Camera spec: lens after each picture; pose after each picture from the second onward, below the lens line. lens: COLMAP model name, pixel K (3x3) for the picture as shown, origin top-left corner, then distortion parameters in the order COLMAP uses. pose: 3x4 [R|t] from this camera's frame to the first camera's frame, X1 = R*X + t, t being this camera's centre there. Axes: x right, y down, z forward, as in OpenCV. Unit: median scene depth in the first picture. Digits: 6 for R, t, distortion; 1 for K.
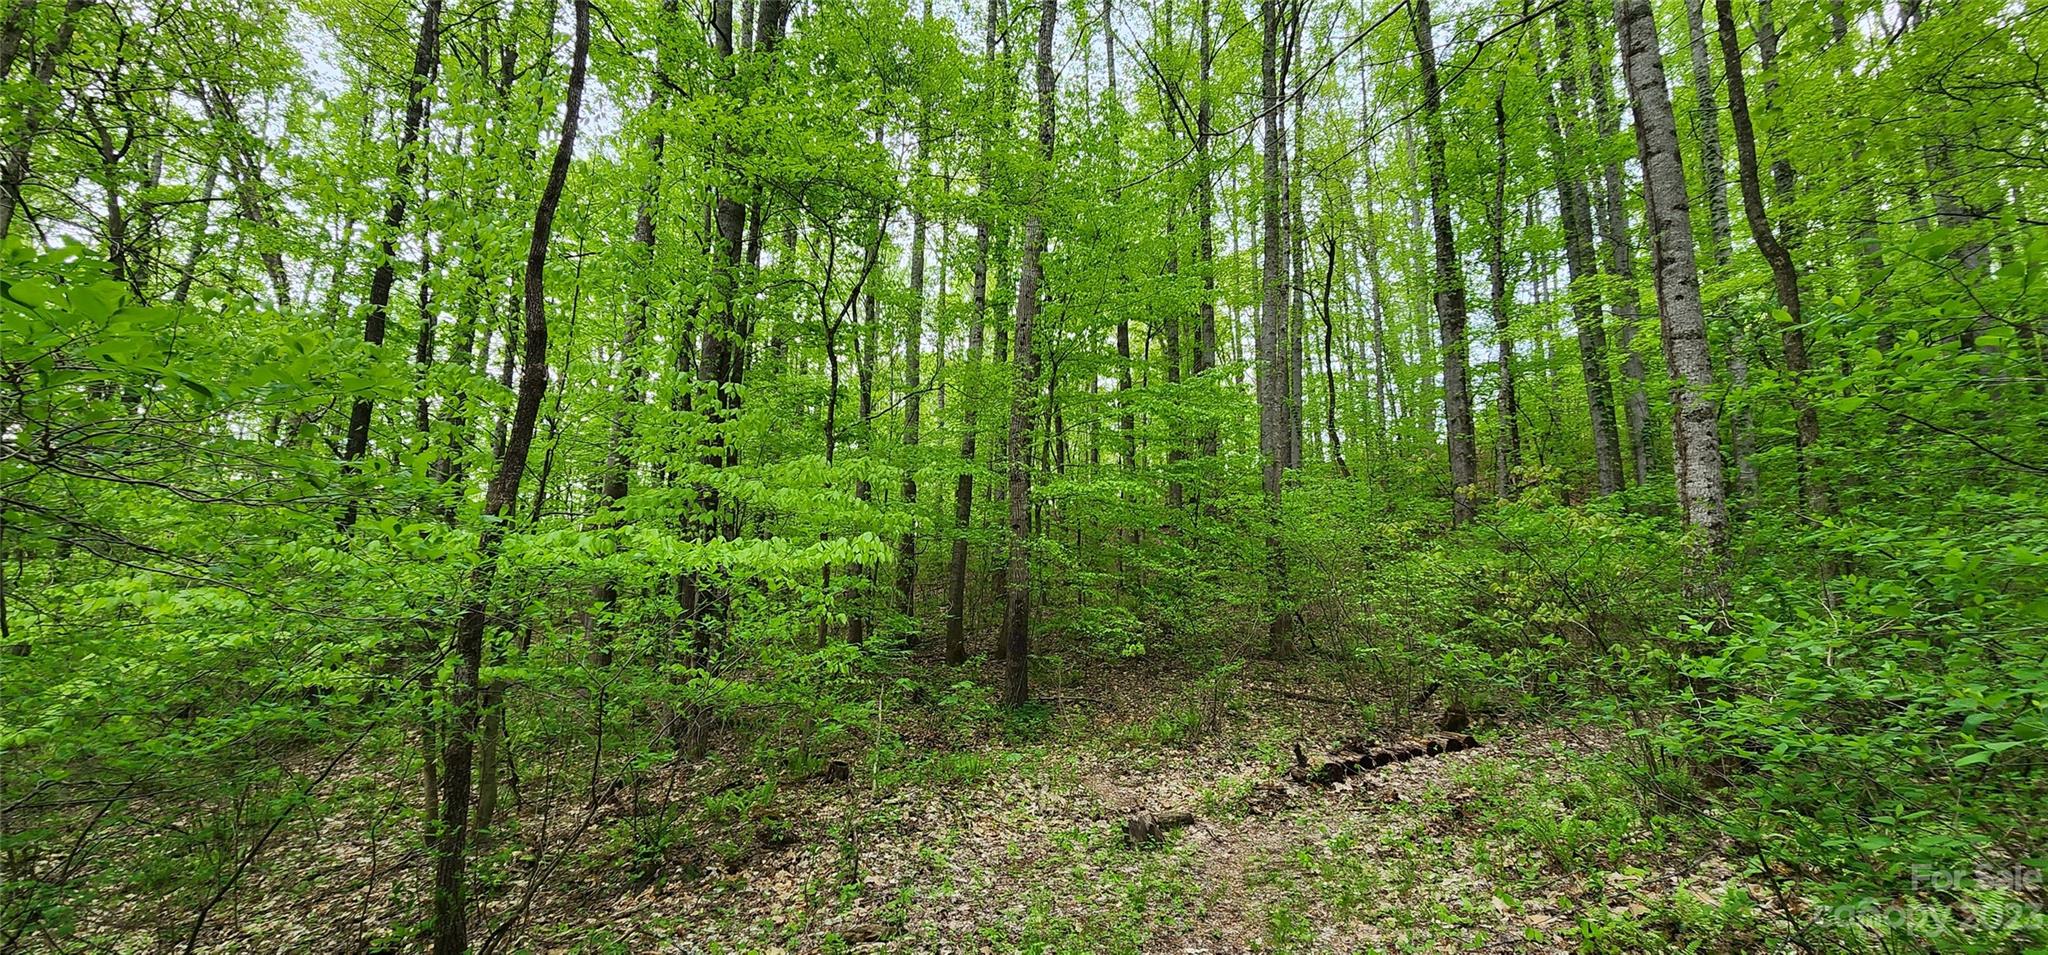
lens RADIAL K [[886.3, 0, 1024.0], [0, 886.3, 477.5], [0, 0, 1]] dist [-0.000096, 0.000068]
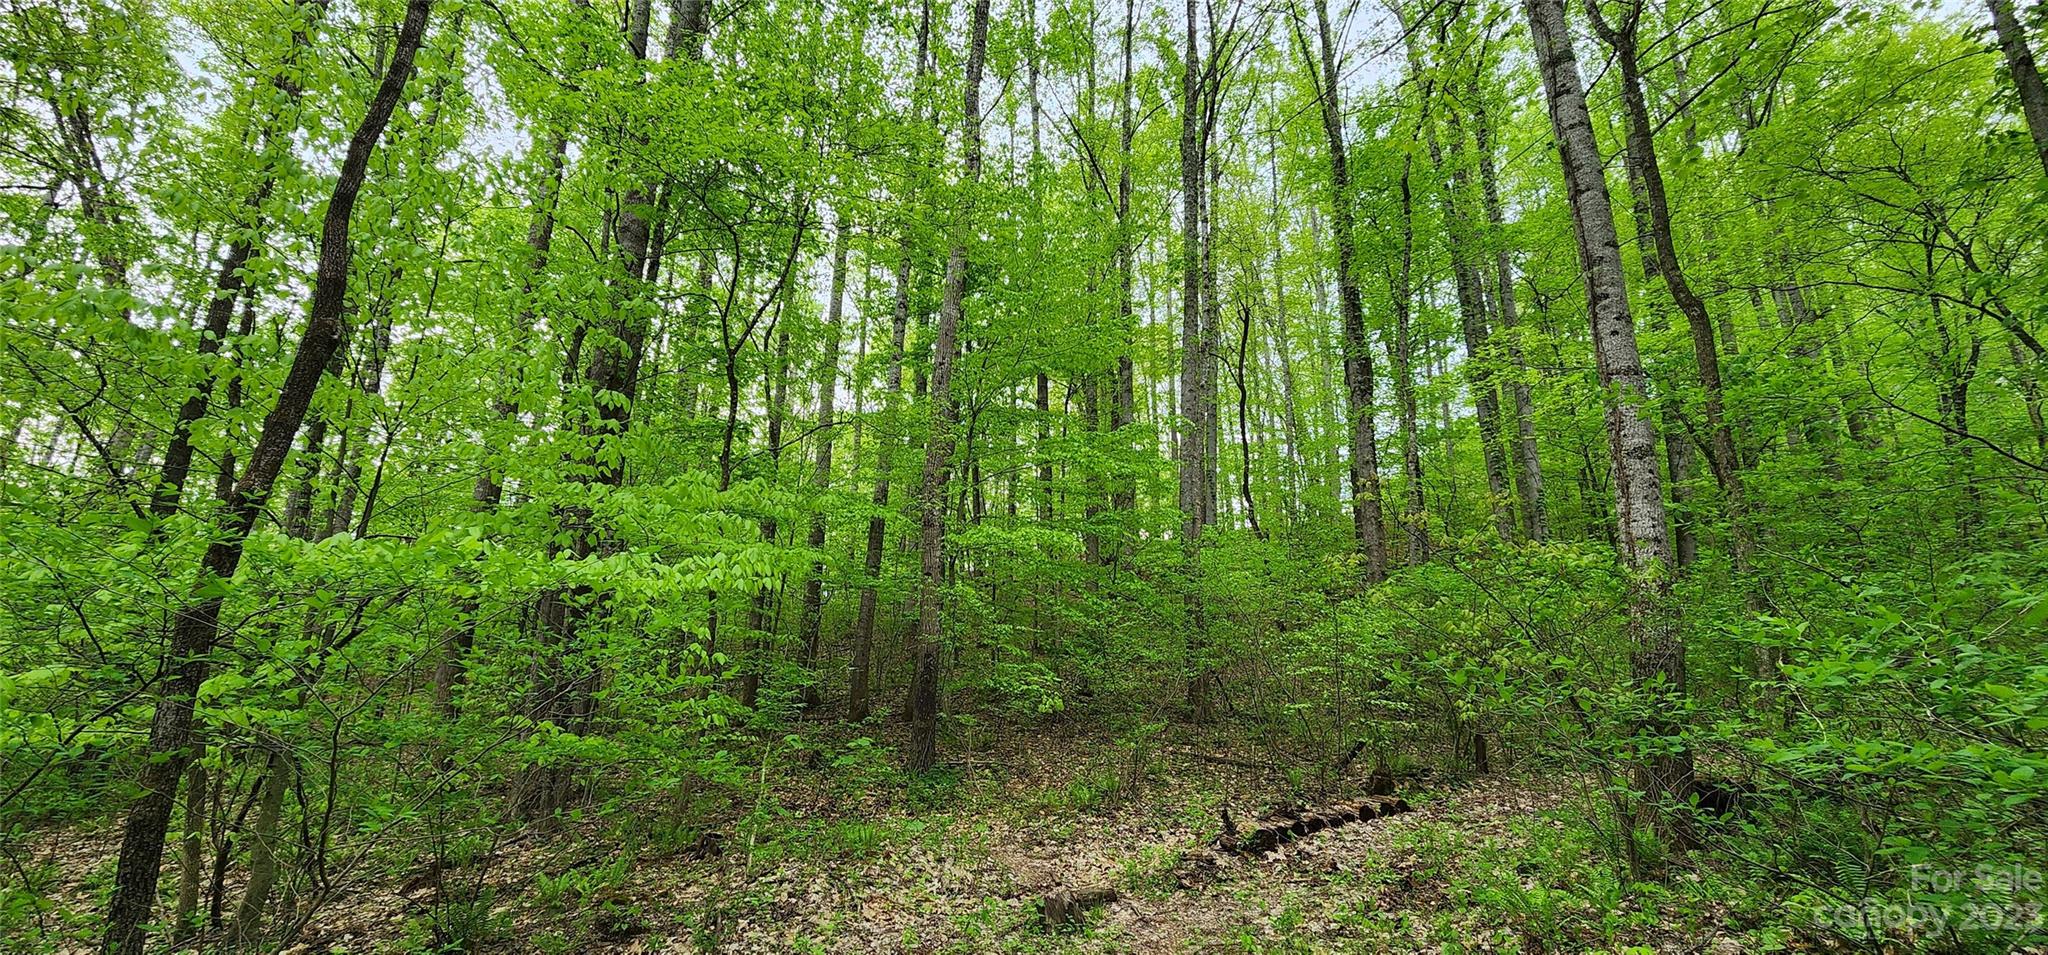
lens RADIAL K [[856.4, 0, 1024.0], [0, 856.4, 477.5], [0, 0, 1]] dist [0.000658, 0.000023]
pose [[0.995142, 0.029690, 0.093863, 0.005074], [-0.021395, 0.995875, -0.088182, 0.036313], [-0.096094, 0.085746, 0.991672, 0.095881]]
